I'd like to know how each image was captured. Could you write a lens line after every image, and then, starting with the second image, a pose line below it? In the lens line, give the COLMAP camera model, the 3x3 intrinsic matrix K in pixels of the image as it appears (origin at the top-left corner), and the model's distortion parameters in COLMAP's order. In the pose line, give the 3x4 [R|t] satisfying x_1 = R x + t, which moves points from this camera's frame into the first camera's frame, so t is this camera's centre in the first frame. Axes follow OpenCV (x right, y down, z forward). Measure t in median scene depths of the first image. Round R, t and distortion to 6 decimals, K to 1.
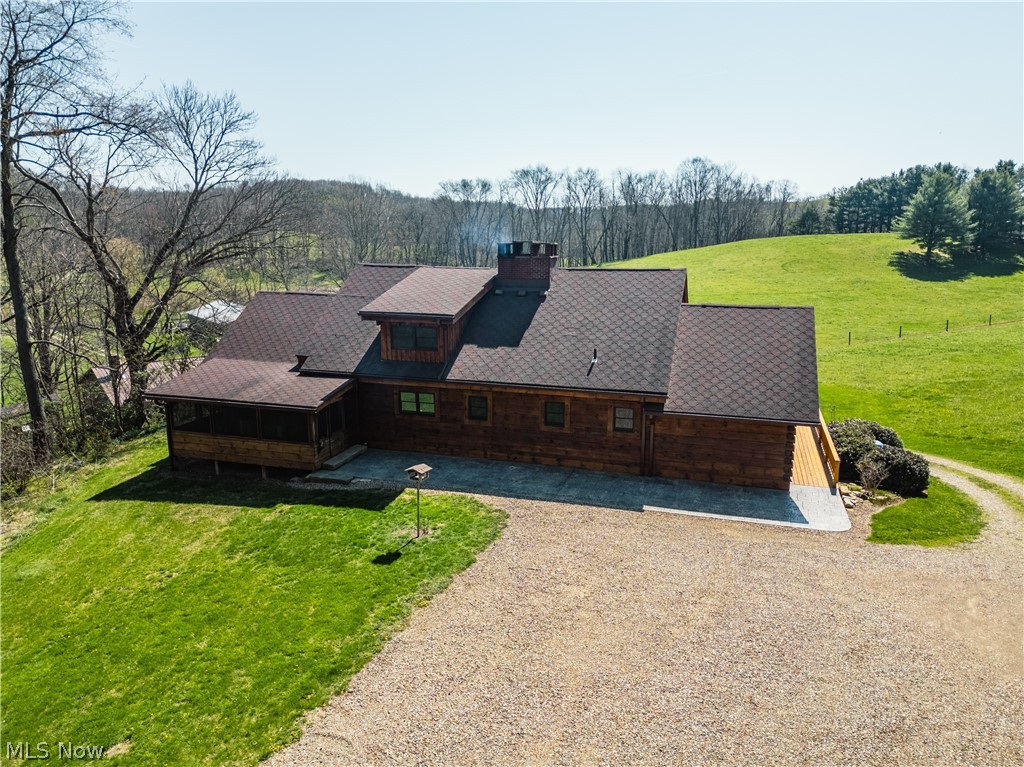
lens RADIAL K [[733.0, 0, 503.9], [0, 733.0, 378.5], [0, 0, 1]] dist [0.053349, -0.056213]
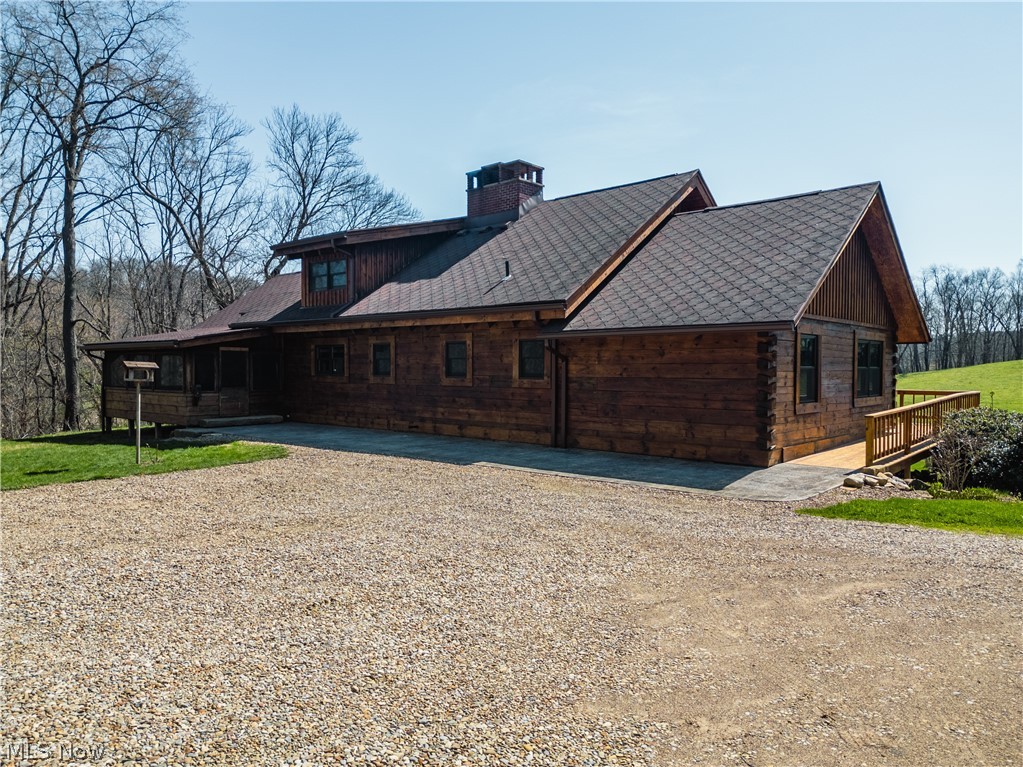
lens RADIAL K [[732.3, 0, 505.3], [0, 732.3, 387.8], [0, 0, 1]] dist [0.053349, -0.056213]
pose [[0.913063, 0.014999, -0.407543, 0.385812], [-0.084027, 0.984800, -0.152012, 0.172295], [0.399068, 0.173041, 0.900445, 0.383912]]
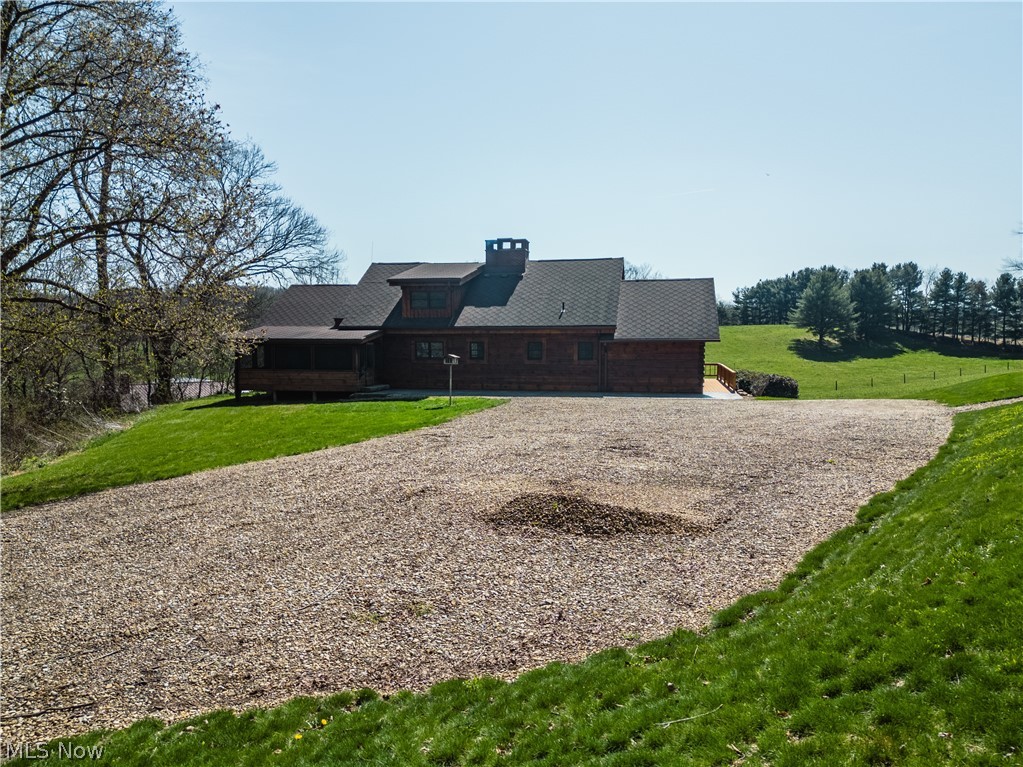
lens RADIAL K [[732.3, 0, 509.2], [0, 732.3, 378.0], [0, 0, 1]] dist [0.053349, -0.056213]
pose [[0.994548, -0.003943, 0.104208, -0.116652], [0.019525, 0.988655, -0.148931, 0.291804], [-0.102438, 0.150154, 0.983341, -0.316884]]
